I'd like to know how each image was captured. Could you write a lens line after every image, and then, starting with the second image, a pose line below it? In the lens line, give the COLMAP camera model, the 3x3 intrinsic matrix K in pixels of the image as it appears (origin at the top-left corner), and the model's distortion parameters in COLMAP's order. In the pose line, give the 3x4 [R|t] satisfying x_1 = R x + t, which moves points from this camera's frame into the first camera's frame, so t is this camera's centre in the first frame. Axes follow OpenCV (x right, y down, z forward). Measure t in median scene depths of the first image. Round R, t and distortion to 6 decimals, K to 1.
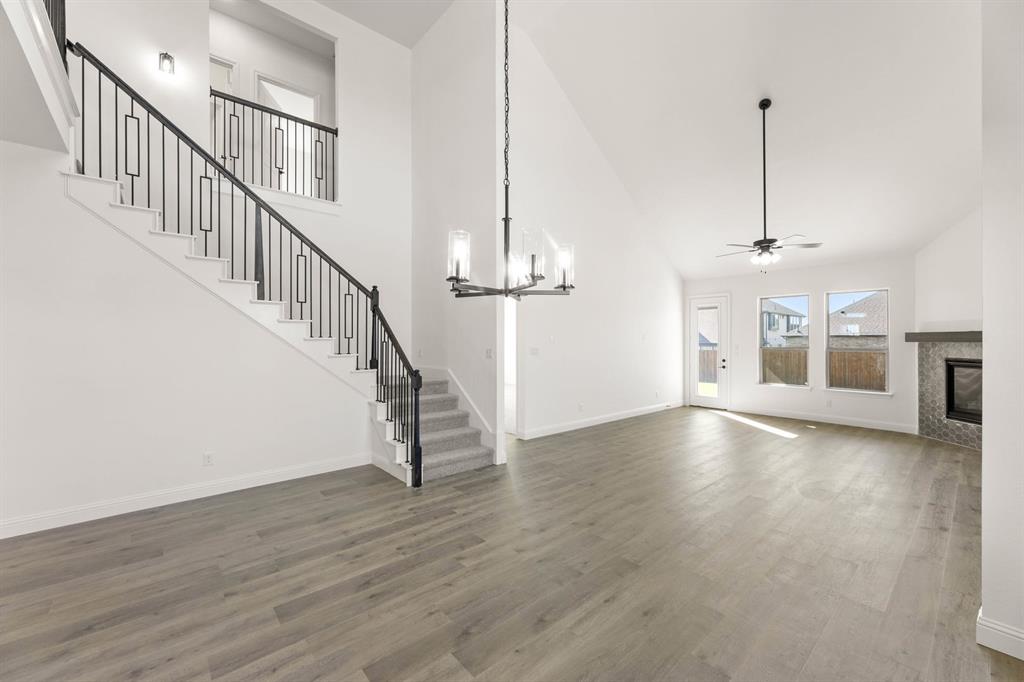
lens RADIAL K [[418.8, 0, 505.9], [0, 418.8, 341.9], [0, 0, 1]] dist [-0.000701, 0.000703]
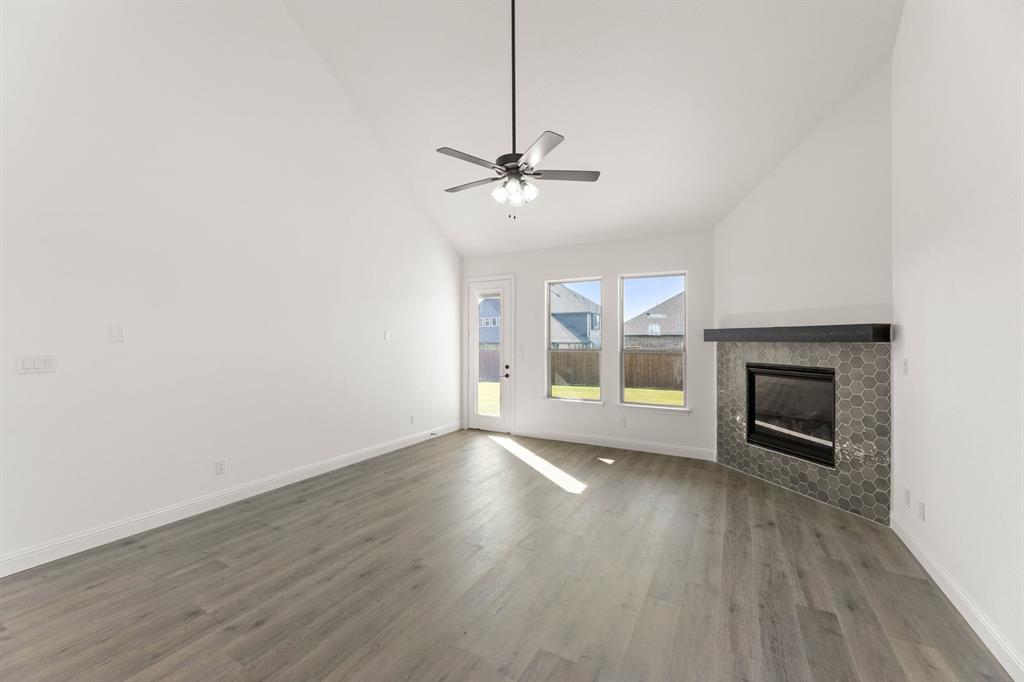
lens RADIAL K [[418.8, 0, 515.6], [0, 418.8, 340.0], [0, 0, 1]] dist [-0.000701, 0.000703]
pose [[0.933725, 0.001102, 0.357990, 0.351648], [-0.000308, 0.999997, -0.002275, -0.000893], [-0.357992, 0.002014, 0.933723, 0.399676]]
